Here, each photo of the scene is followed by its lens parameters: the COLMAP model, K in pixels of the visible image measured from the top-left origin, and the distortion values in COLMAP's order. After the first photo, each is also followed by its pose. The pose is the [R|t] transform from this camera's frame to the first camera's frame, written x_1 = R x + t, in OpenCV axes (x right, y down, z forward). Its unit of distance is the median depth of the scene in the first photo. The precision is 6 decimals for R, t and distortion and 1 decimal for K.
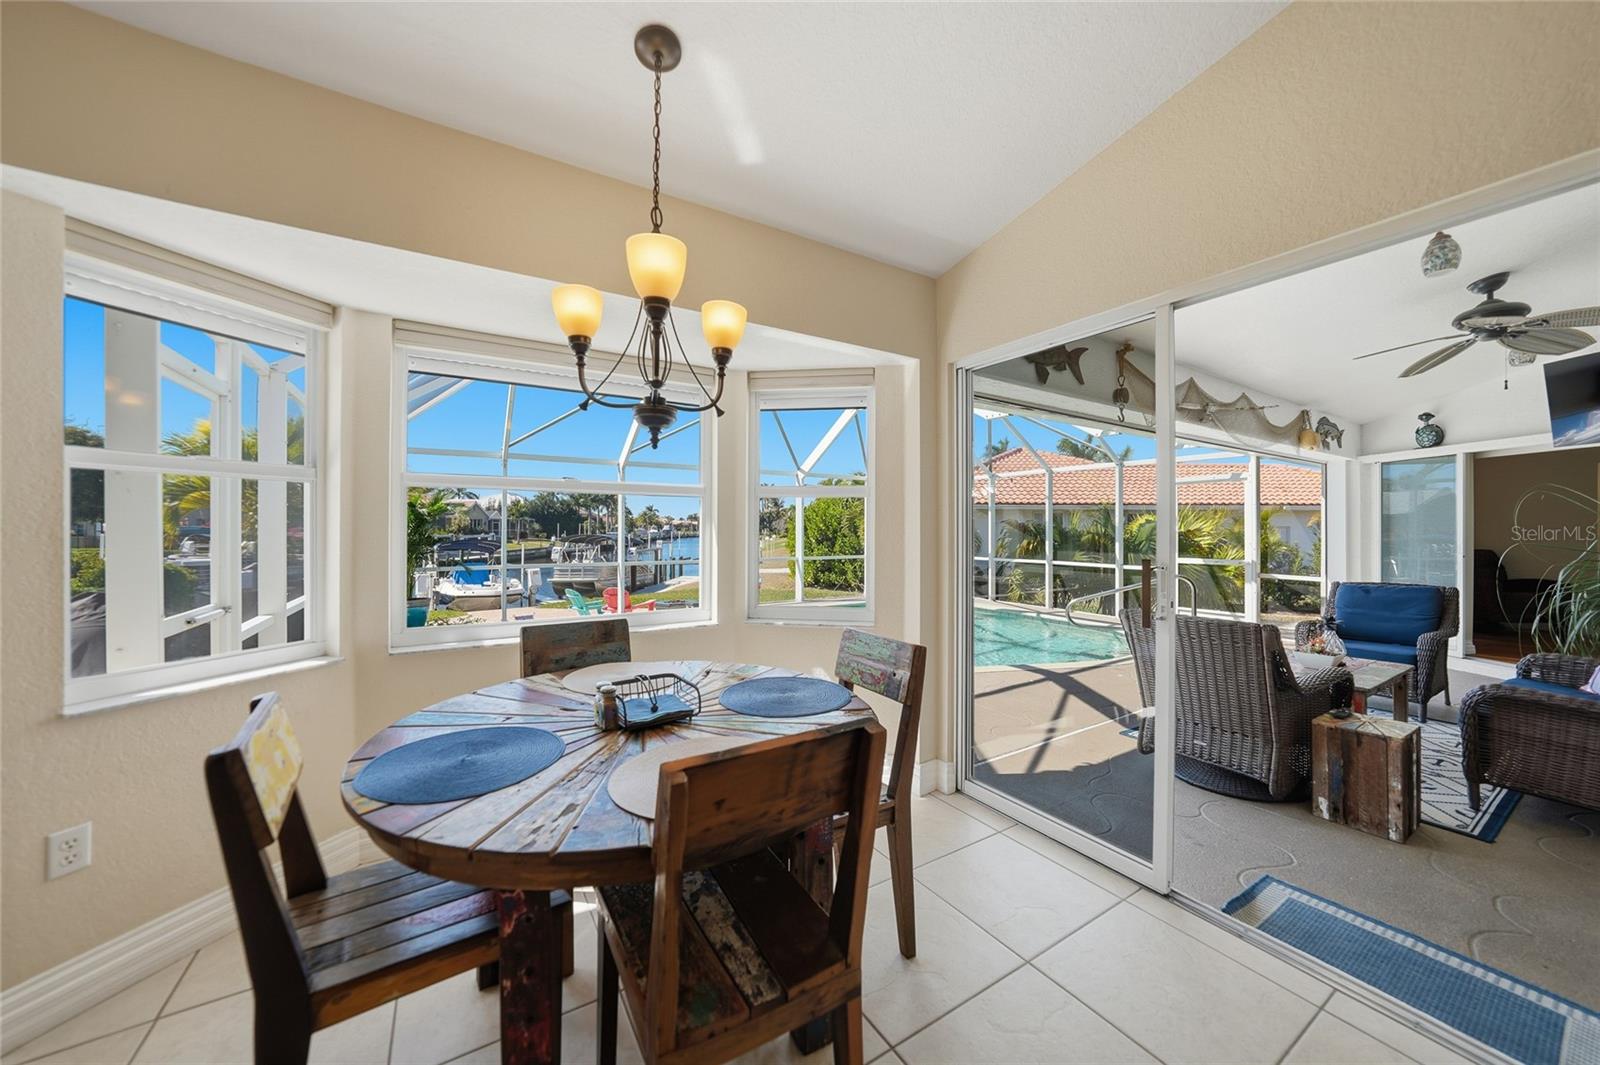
lens RADIAL K [[561.8, 0, 803.2], [0, 561.8, 526.4], [0, 0, 1]] dist [-0.018355, 0.000275]
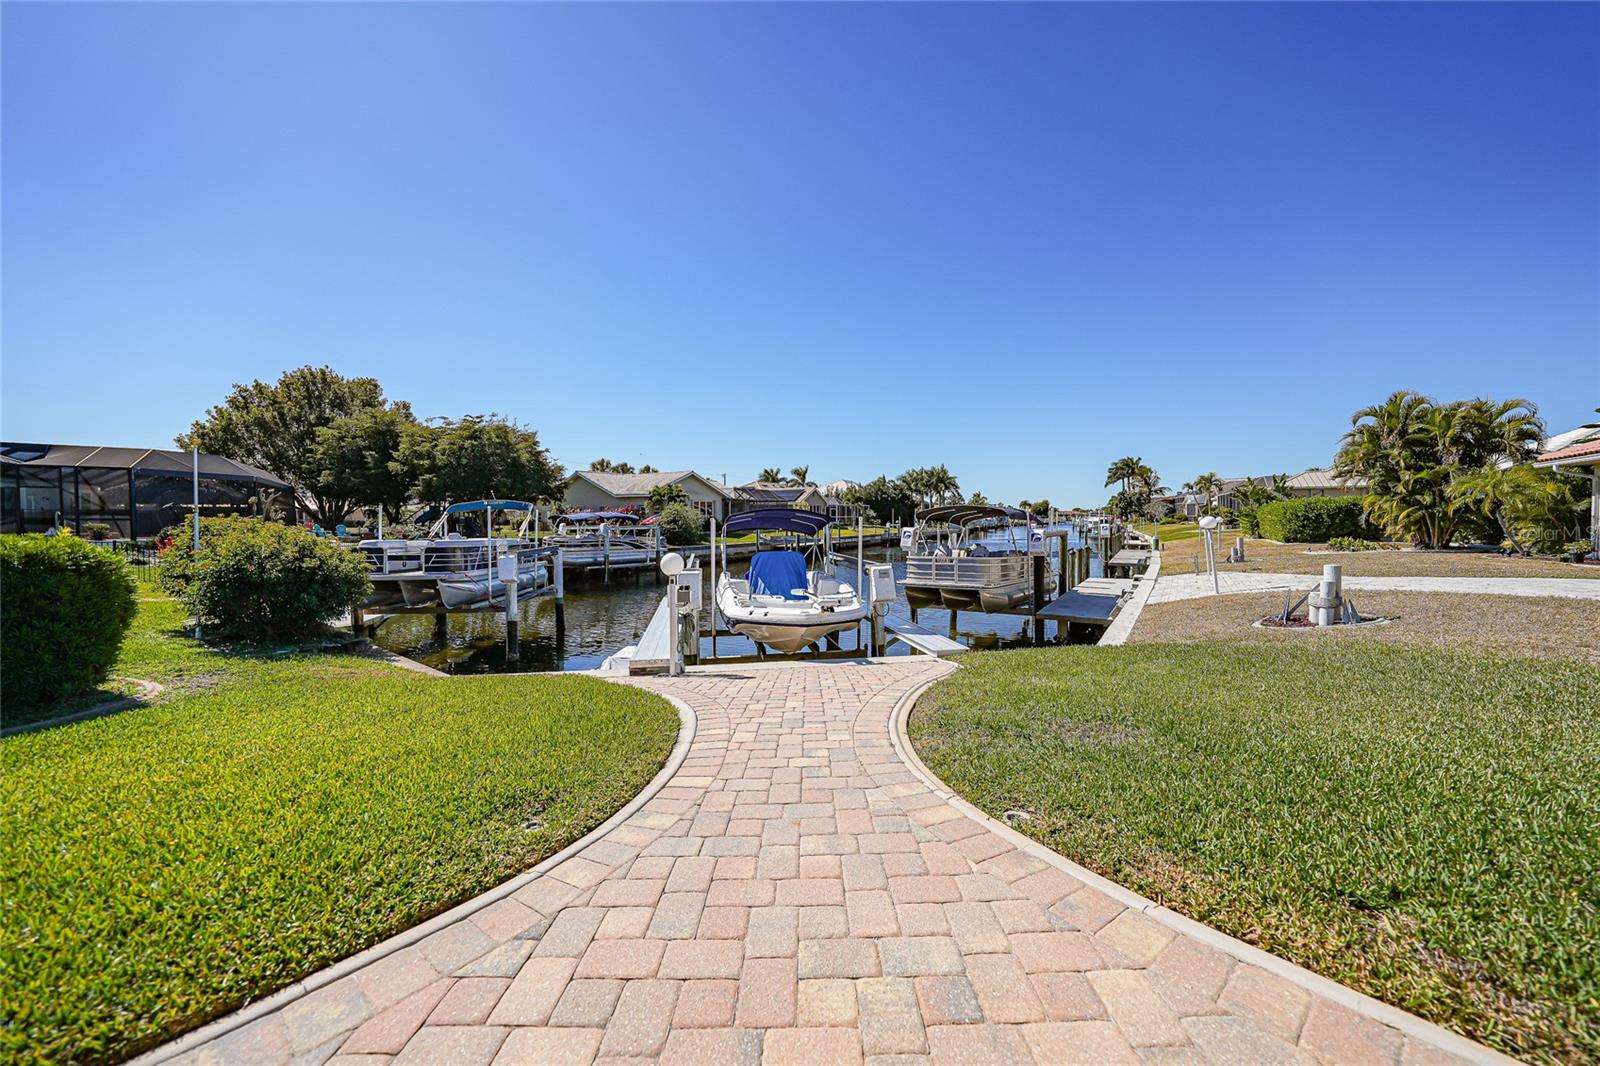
lens RADIAL K [[557.2, 0, 795.9], [0, 557.2, 531.7], [0, 0, 1]] dist [-0.031449, 0.007856]
pose [[0.838972, 0.004437, -0.544156, -0.622330], [0.010735, 0.999637, 0.024701, 0.072238], [0.544068, -0.026565, 0.838620, 1.230877]]
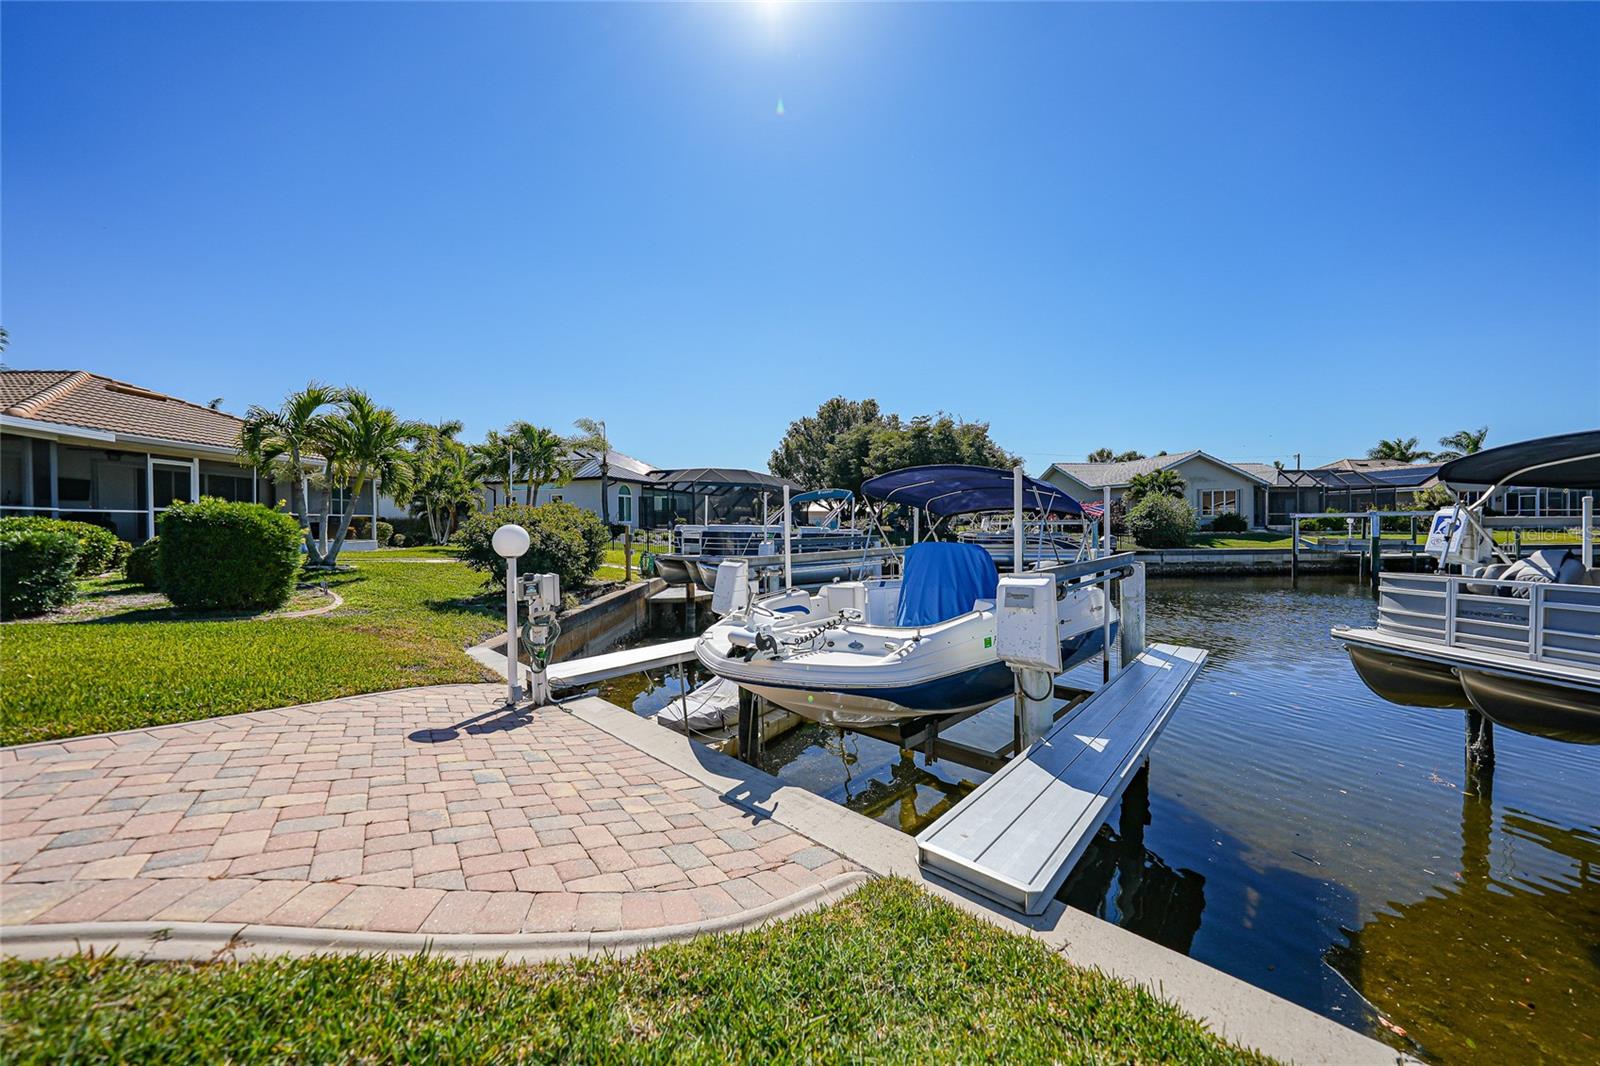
lens RADIAL K [[560.0, 0, 796.3], [0, 560.0, 526.5], [0, 0, 1]] dist [-0.008094, 0.000109]
pose [[0.093090, 0.001177, -0.995657, -0.636559], [0.010518, 0.999942, 0.002165, 0.124141], [0.995602, -0.010674, 0.093072, 2.024799]]
